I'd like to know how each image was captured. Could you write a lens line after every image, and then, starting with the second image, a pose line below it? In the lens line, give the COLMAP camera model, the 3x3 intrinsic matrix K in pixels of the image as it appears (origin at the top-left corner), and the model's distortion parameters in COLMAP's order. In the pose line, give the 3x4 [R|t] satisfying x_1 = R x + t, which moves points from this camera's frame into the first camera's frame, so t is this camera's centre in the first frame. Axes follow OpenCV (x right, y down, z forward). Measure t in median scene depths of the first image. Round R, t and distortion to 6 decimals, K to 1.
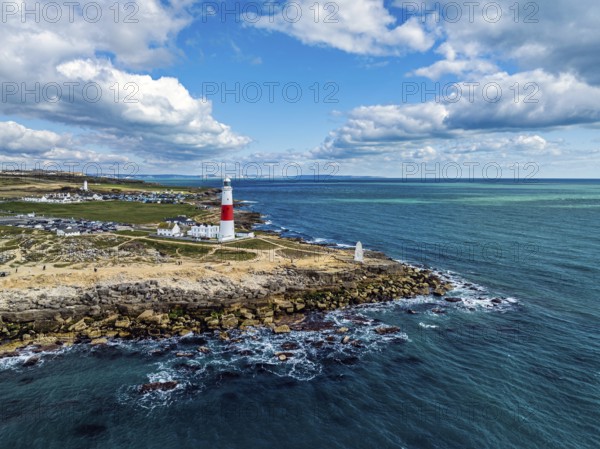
lens RADIAL K [[457.4, 0, 286.1], [0, 457.4, 225.0], [0, 0, 1]] dist [-0.028635, -0.003182]
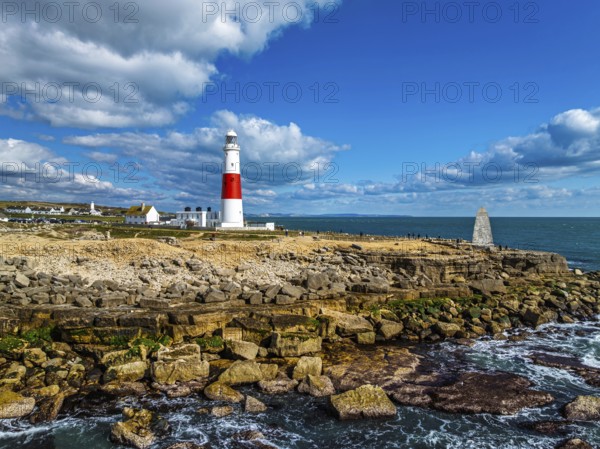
lens RADIAL K [[457.4, 0, 286.1], [0, 457.4, 225.0], [0, 0, 1]] dist [-0.028635, -0.003182]
pose [[0.998596, 0.004377, -0.052796, -0.033843], [-0.009201, 0.995764, -0.091484, 0.126255], [0.052172, 0.091841, 0.994406, 0.608349]]
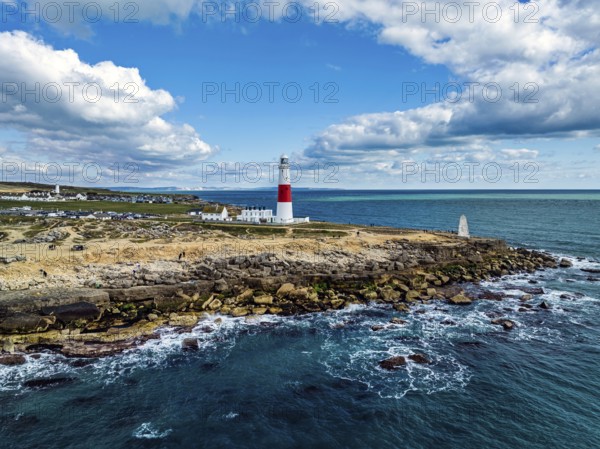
lens RADIAL K [[457.4, 0, 286.1], [0, 457.4, 225.0], [0, 0, 1]] dist [-0.028635, -0.003182]
pose [[0.994516, -0.010870, 0.104016, -0.344273], [0.014108, 0.999437, -0.030438, 0.096576], [-0.103626, 0.031739, 0.994110, 0.177311]]
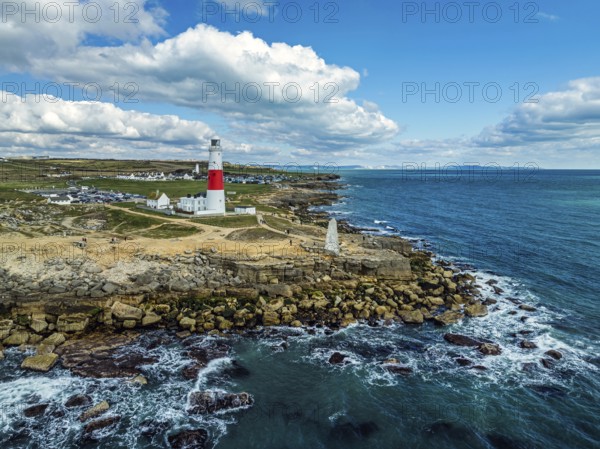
lens RADIAL K [[457.4, 0, 286.1], [0, 457.4, 225.0], [0, 0, 1]] dist [-0.028635, -0.003182]
pose [[0.943031, 0.042174, -0.330020, 0.361781], [-0.037125, 0.999077, 0.021591, 0.043359], [0.330626, -0.008109, 0.943727, 0.512945]]
